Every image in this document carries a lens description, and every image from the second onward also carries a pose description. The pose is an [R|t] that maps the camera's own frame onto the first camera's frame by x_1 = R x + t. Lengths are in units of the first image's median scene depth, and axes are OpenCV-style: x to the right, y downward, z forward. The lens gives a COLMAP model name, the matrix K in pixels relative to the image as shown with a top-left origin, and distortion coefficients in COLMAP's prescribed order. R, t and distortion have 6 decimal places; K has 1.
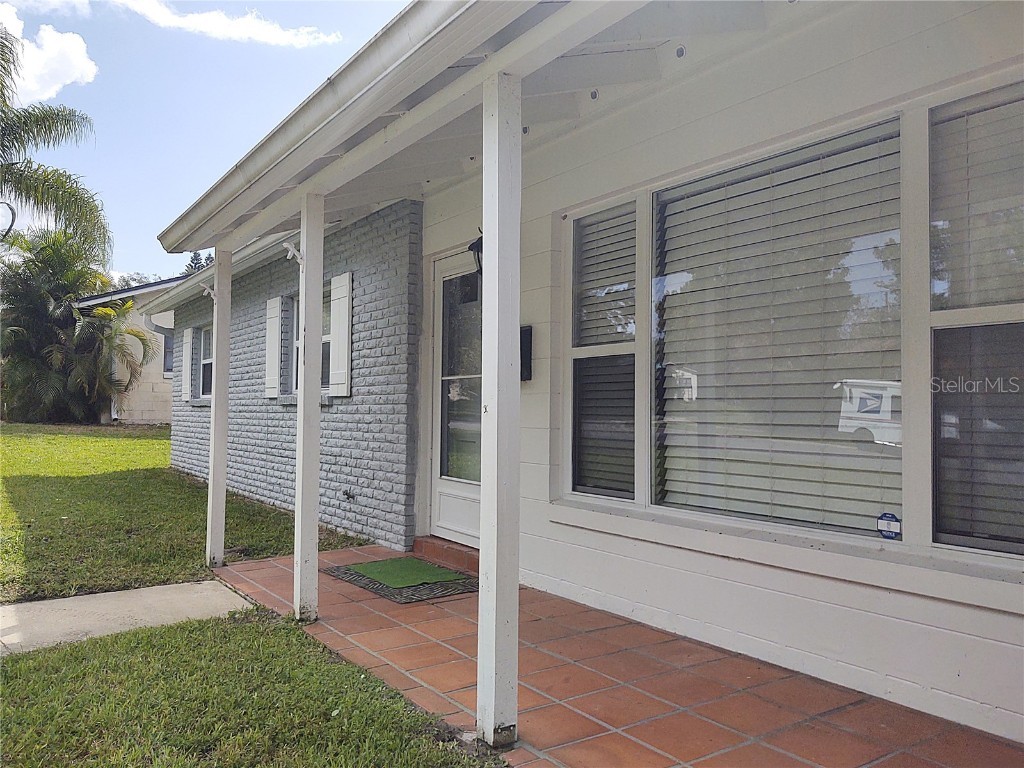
lens RADIAL K [[795.3, 0, 511.1], [0, 795.3, 384.1], [0, 0, 1]] dist [-0.004493, -0.001382]
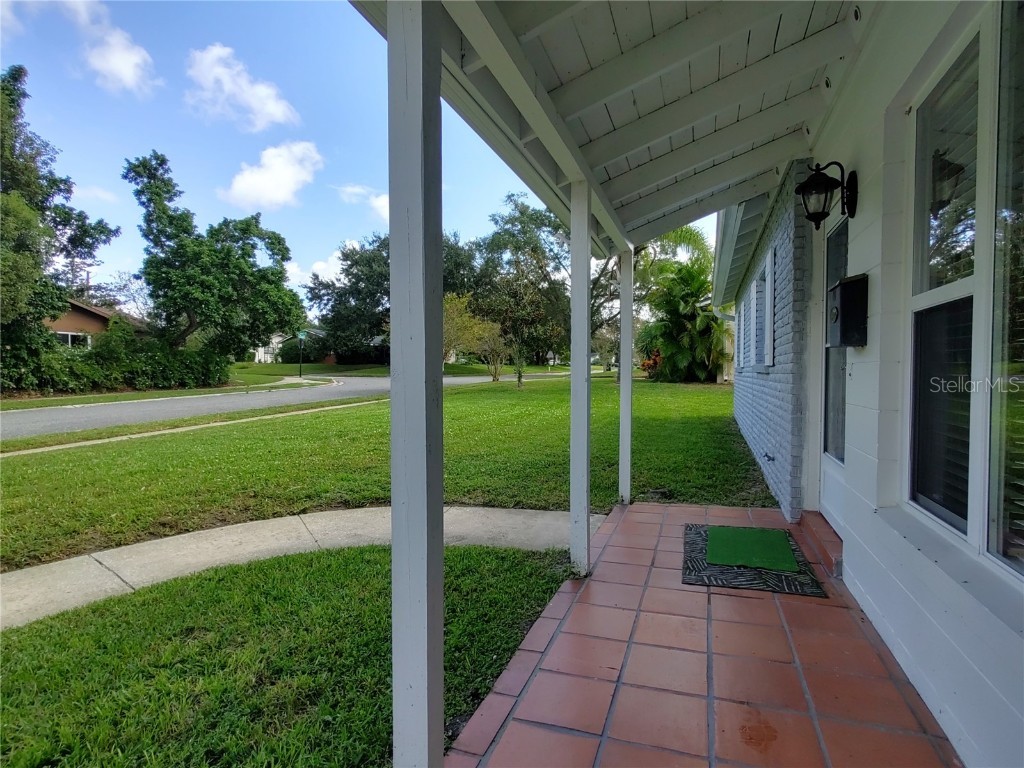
lens RADIAL K [[529.6, 0, 516.9], [0, 529.6, 389.0], [0, 0, 1]] dist [-0.000924, 0.001072]
pose [[0.588759, 0.015008, -0.808170, 0.167292], [0.038205, 0.998193, 0.046370, 0.000919], [0.807406, -0.058177, 0.587122, 0.301759]]
